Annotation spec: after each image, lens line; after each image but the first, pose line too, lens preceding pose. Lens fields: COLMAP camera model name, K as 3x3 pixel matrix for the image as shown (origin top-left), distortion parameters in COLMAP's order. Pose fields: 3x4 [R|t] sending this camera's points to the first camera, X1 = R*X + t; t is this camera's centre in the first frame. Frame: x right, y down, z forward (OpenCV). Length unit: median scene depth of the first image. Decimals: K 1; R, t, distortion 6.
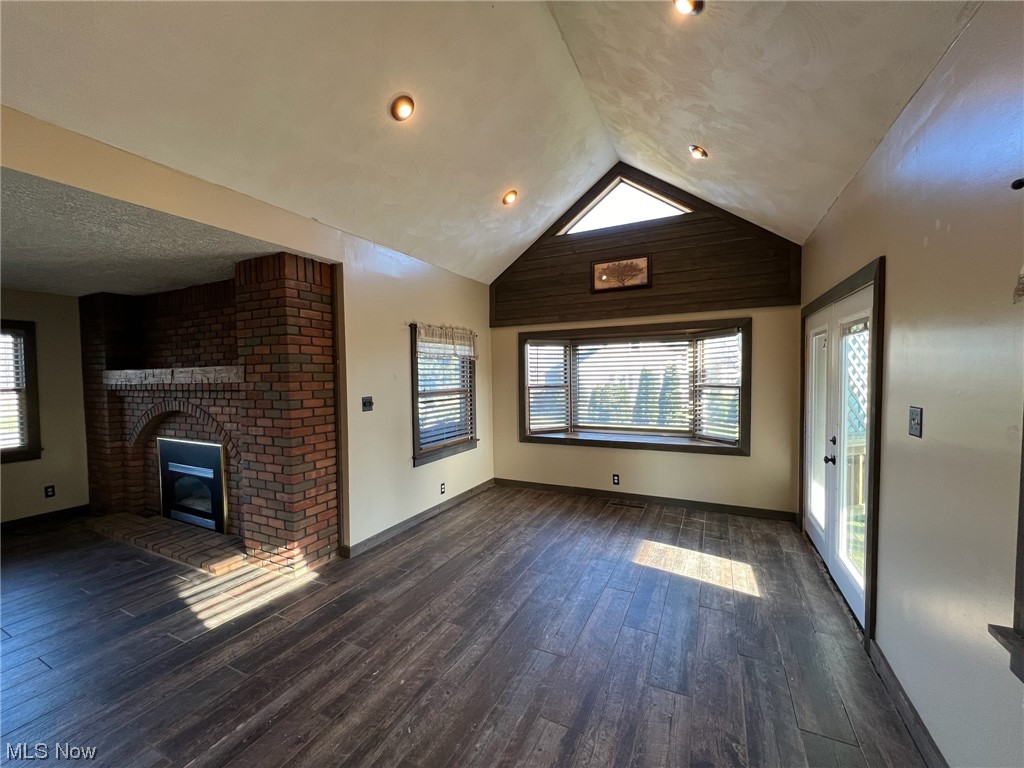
lens RADIAL K [[409.6, 0, 509.1], [0, 409.6, 388.0], [0, 0, 1]] dist [0.002576, -0.000013]
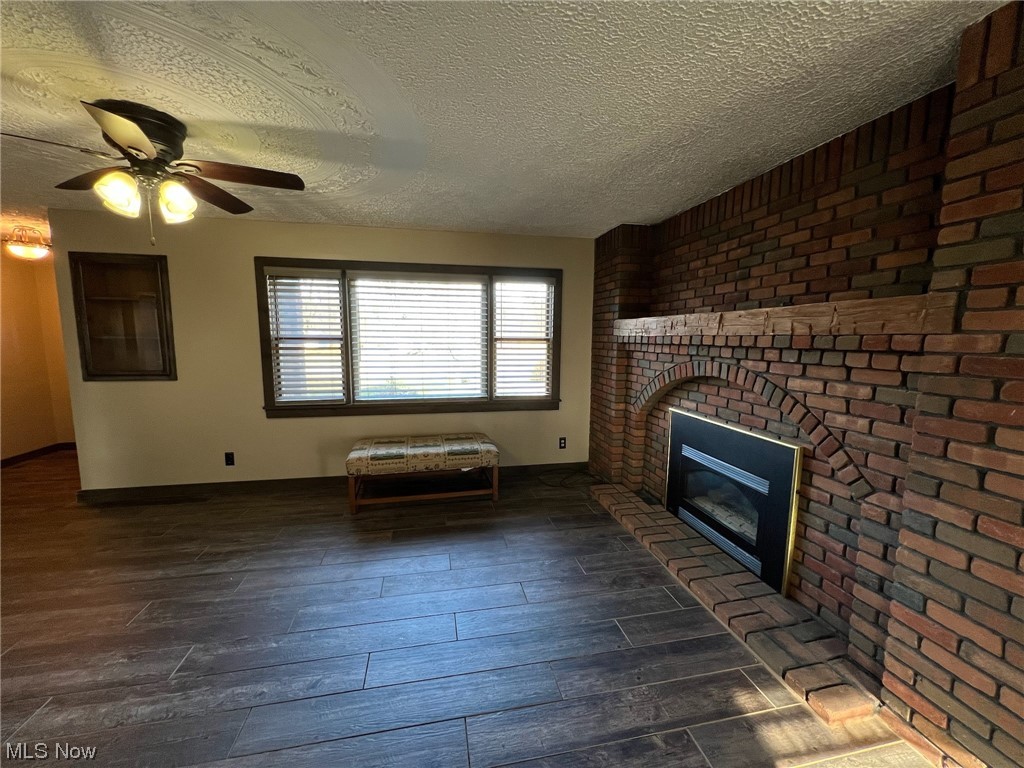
lens RADIAL K [[409.6, 0, 511.8], [0, 409.6, 388.1], [0, 0, 1]] dist [0.002576, -0.000013]
pose [[0.619628, 0.118199, -0.775945, -0.459809], [-0.043772, 0.992261, 0.116196, 0.009699], [0.783674, -0.038034, 0.620007, 0.307500]]
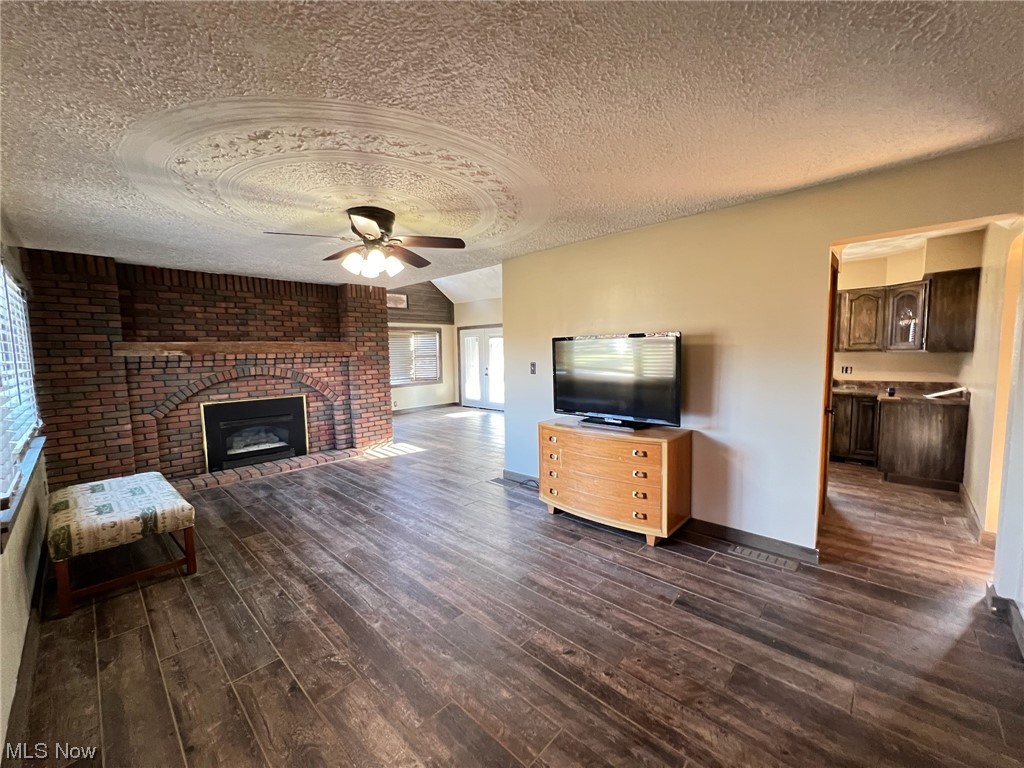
lens RADIAL K [[409.6, 0, 511.9], [0, 409.6, 385.5], [0, 0, 1]] dist [0.002576, -0.000013]
pose [[0.283598, -0.074349, 0.956057, -1.698613], [0.049583, 0.996793, 0.062809, 0.044133], [-0.957660, 0.029592, 0.286375, -0.133732]]
